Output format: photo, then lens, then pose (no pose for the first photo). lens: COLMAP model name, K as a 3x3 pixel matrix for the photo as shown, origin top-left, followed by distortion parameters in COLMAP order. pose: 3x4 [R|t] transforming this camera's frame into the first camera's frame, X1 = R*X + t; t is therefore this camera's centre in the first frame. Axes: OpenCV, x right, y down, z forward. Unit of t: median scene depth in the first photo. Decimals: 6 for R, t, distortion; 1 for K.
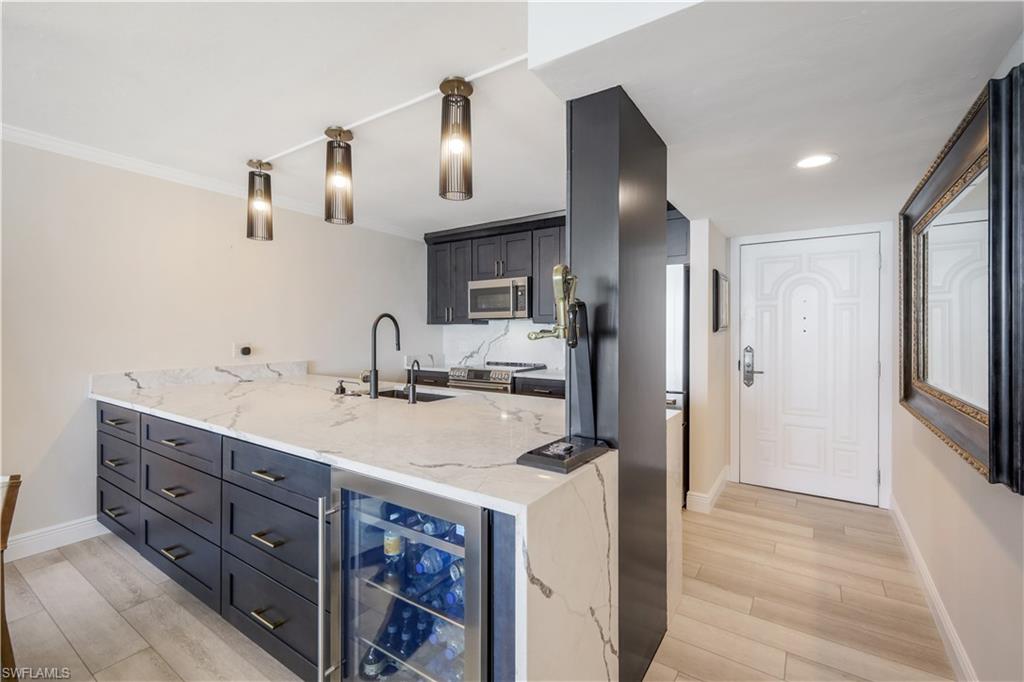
lens RADIAL K [[447.6, 0, 513.4], [0, 447.6, 330.6], [0, 0, 1]] dist [-0.003203, -0.000339]
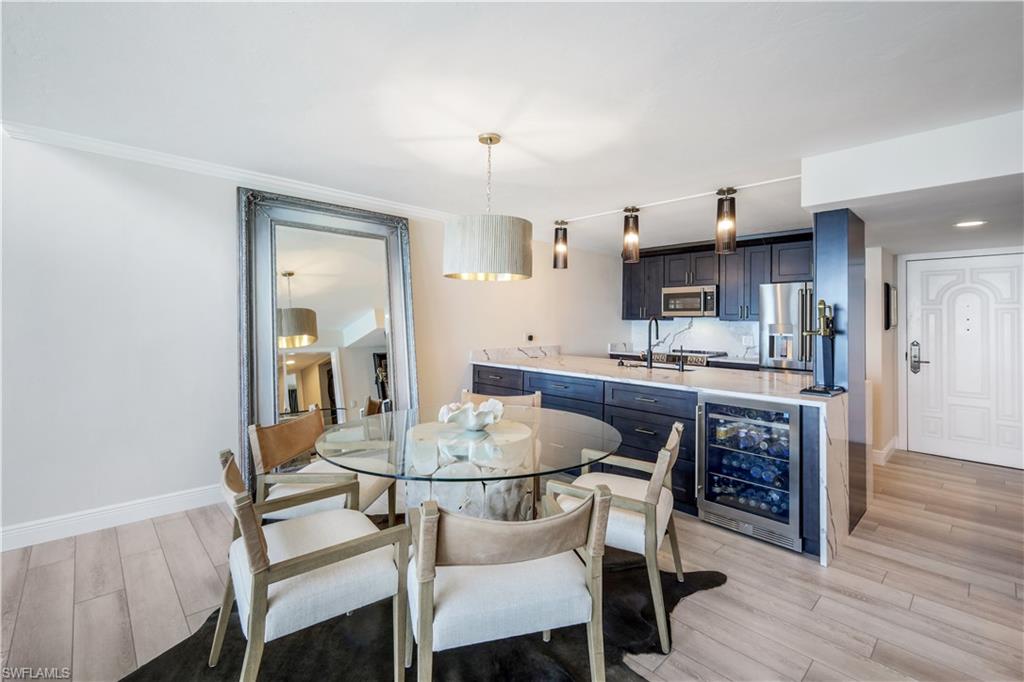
lens RADIAL K [[447.6, 0, 510.9], [0, 447.6, 310.7], [0, 0, 1]] dist [-0.003203, -0.000339]
pose [[0.973360, 0.003954, -0.229246, -0.301484], [-0.009133, 0.999726, -0.021534, -0.013578], [0.229098, 0.023054, 0.973130, -0.497546]]
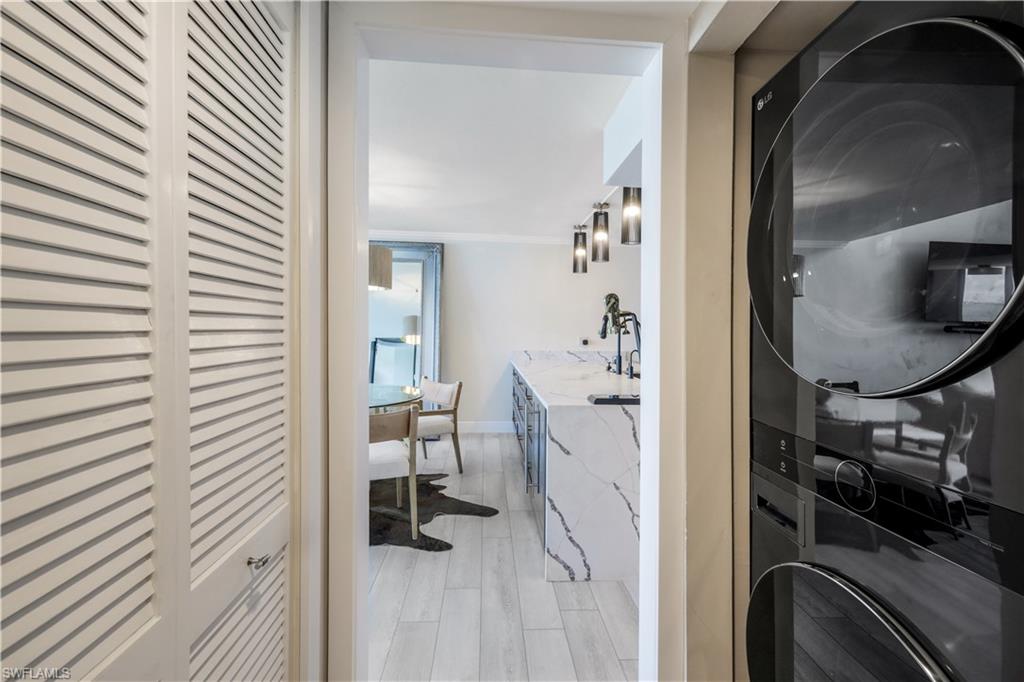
lens RADIAL K [[447.6, 0, 511.3], [0, 447.6, 327.4], [0, 0, 1]] dist [-0.003203, -0.000339]
pose [[0.609210, 0.007961, -0.792969, 0.467331], [-0.012613, 0.999920, 0.000348, -0.002752], [0.792909, 0.009790, 0.609262, -0.152735]]
